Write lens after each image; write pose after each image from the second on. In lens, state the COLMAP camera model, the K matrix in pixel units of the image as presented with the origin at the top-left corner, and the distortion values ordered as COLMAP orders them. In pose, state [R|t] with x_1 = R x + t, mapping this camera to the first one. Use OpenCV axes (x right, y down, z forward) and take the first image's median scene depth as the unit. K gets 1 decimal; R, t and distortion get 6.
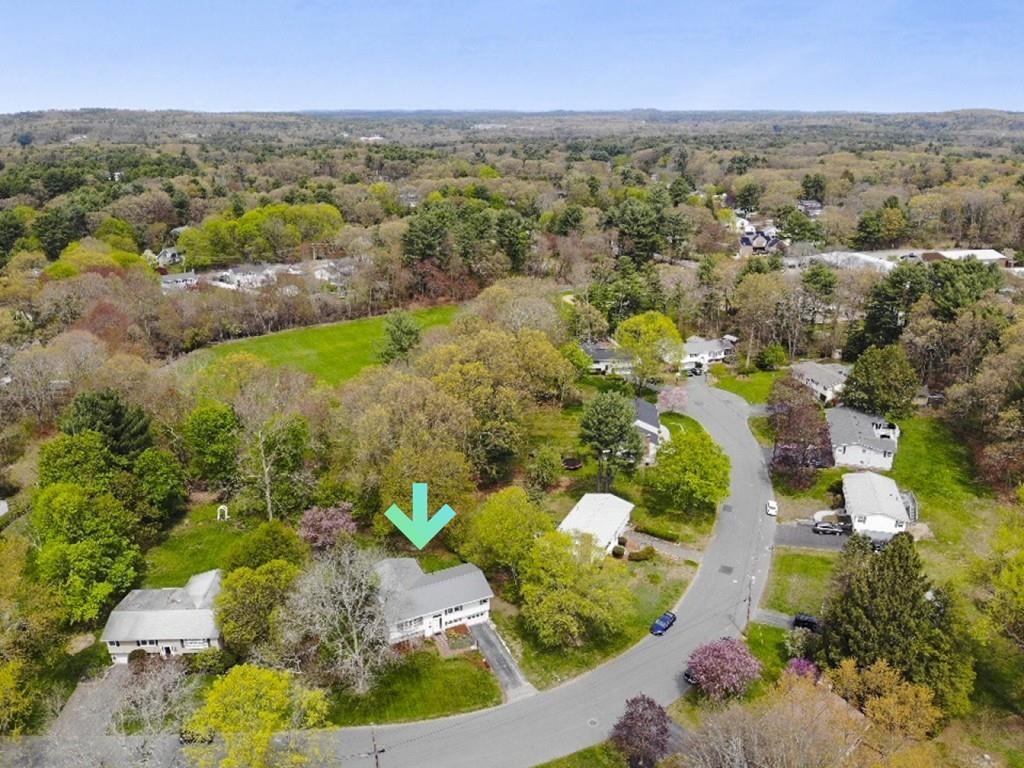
lens RADIAL K [[746.6, 0, 496.4], [0, 746.6, 387.3], [0, 0, 1]] dist [0.123998, -0.253295]
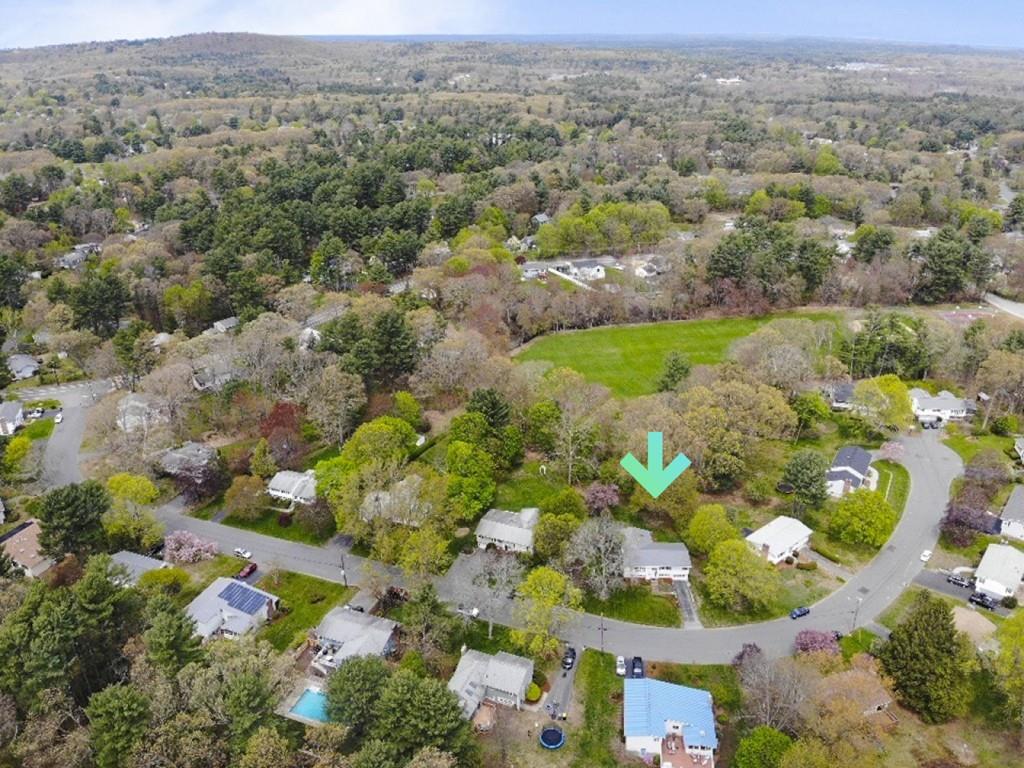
lens RADIAL K [[746.6, 0, 496.4], [0, 746.6, 387.3], [0, 0, 1]] dist [0.123998, -0.253295]
pose [[0.904858, 0.167838, -0.391232, 0.154312], [-0.130768, 0.984154, 0.119756, -0.200513], [0.405132, -0.057202, 0.912467, -0.522306]]
